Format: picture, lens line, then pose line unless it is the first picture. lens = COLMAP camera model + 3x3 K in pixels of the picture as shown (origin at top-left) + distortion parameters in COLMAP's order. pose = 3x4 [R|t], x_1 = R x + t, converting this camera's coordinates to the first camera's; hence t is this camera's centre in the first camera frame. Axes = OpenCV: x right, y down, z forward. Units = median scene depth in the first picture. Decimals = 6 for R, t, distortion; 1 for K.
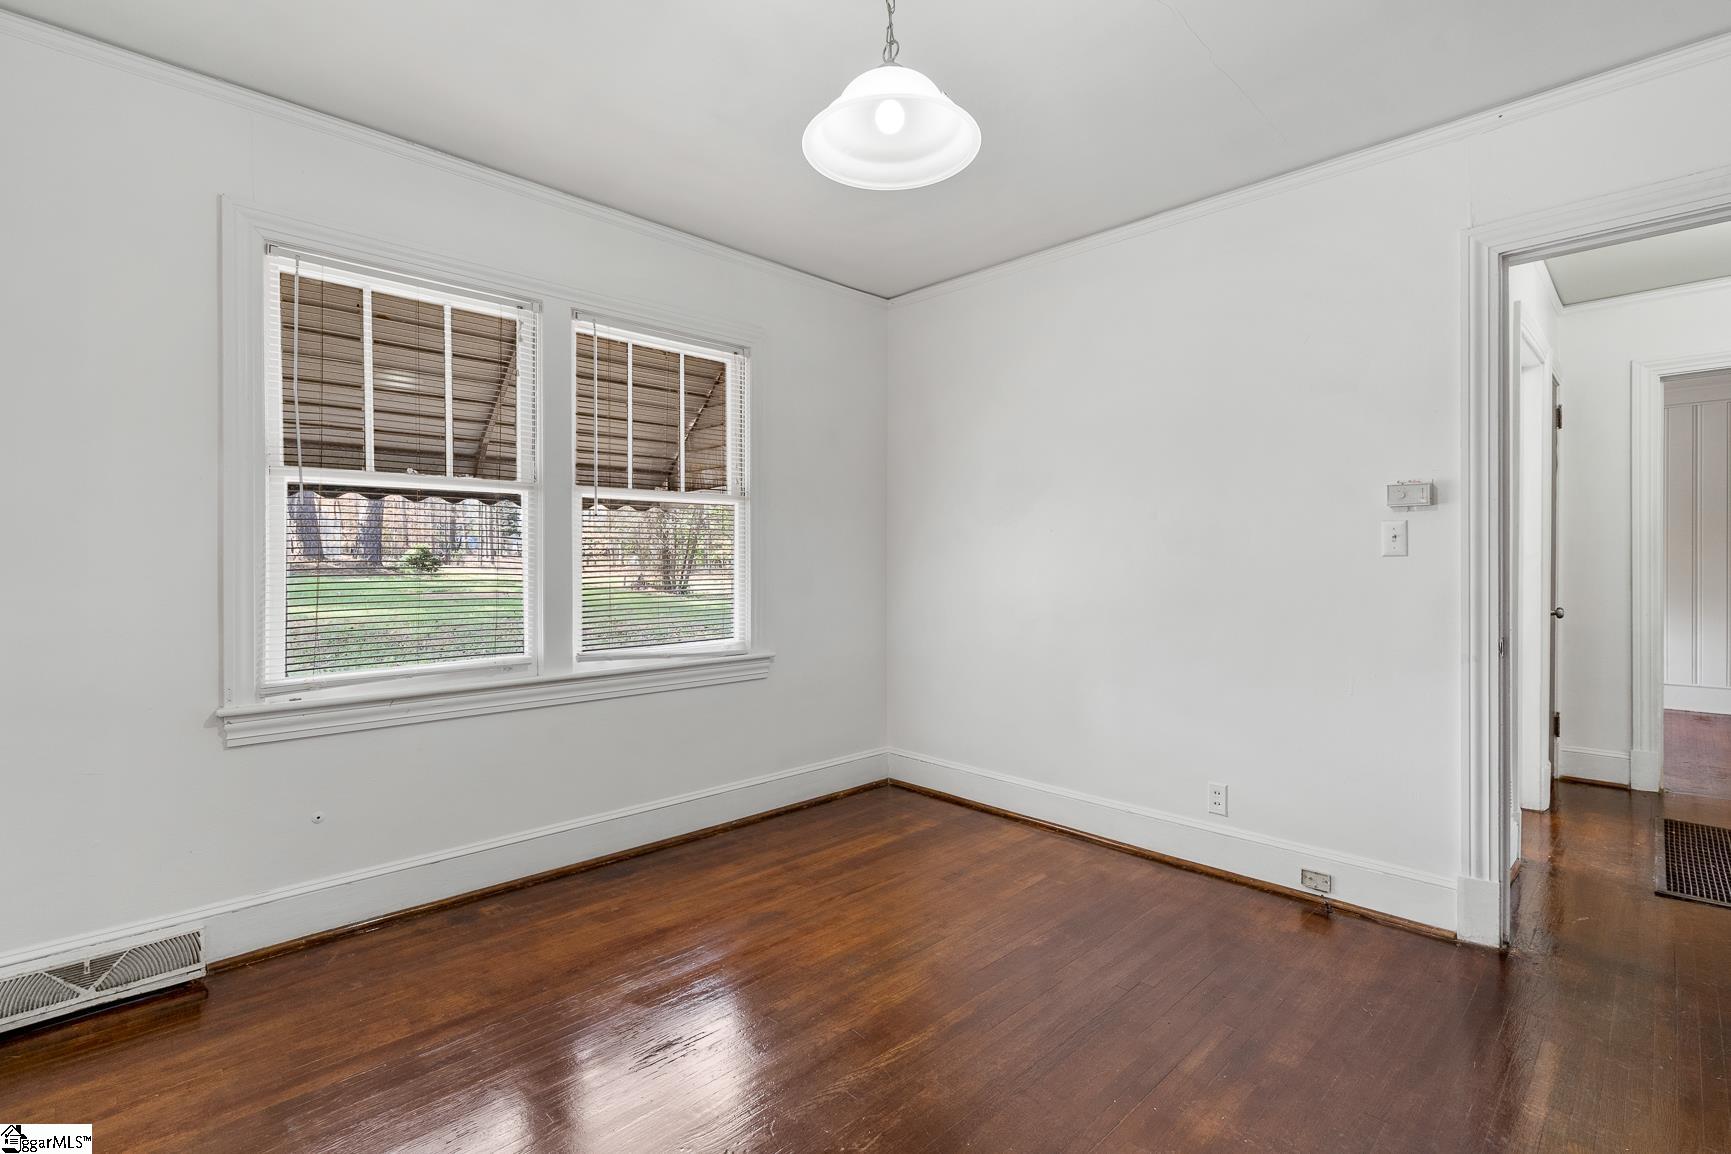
lens RADIAL K [[804.1, 0, 877.2], [0, 804.1, 560.1], [0, 0, 1]] dist [0.001772, 0.000094]
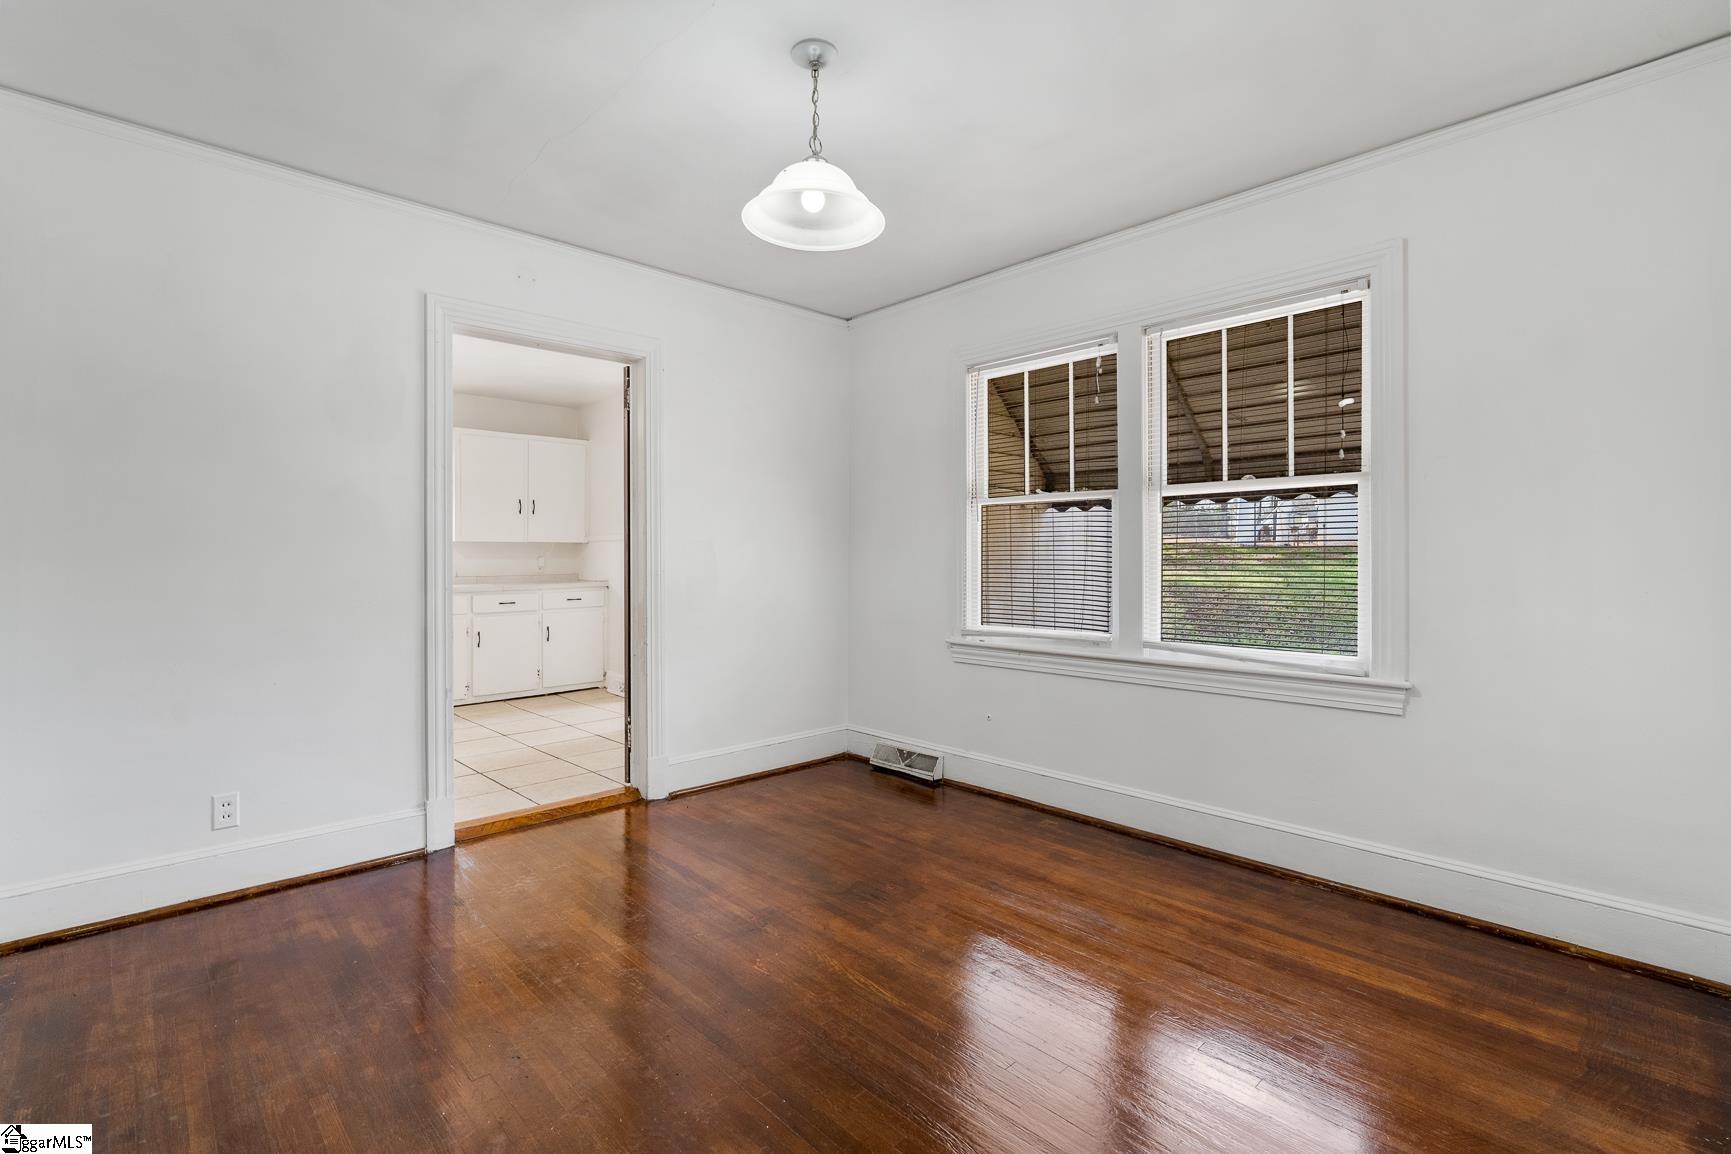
lens RADIAL K [[804.1, 0, 850.8], [0, 804.1, 552.8], [0, 0, 1]] dist [0.001772, 0.000094]
pose [[-0.038362, -0.005344, -0.999250, 0.724754], [0.001645, 0.999984, -0.005411, 0.002971], [0.999263, -0.001852, -0.038352, 0.630412]]
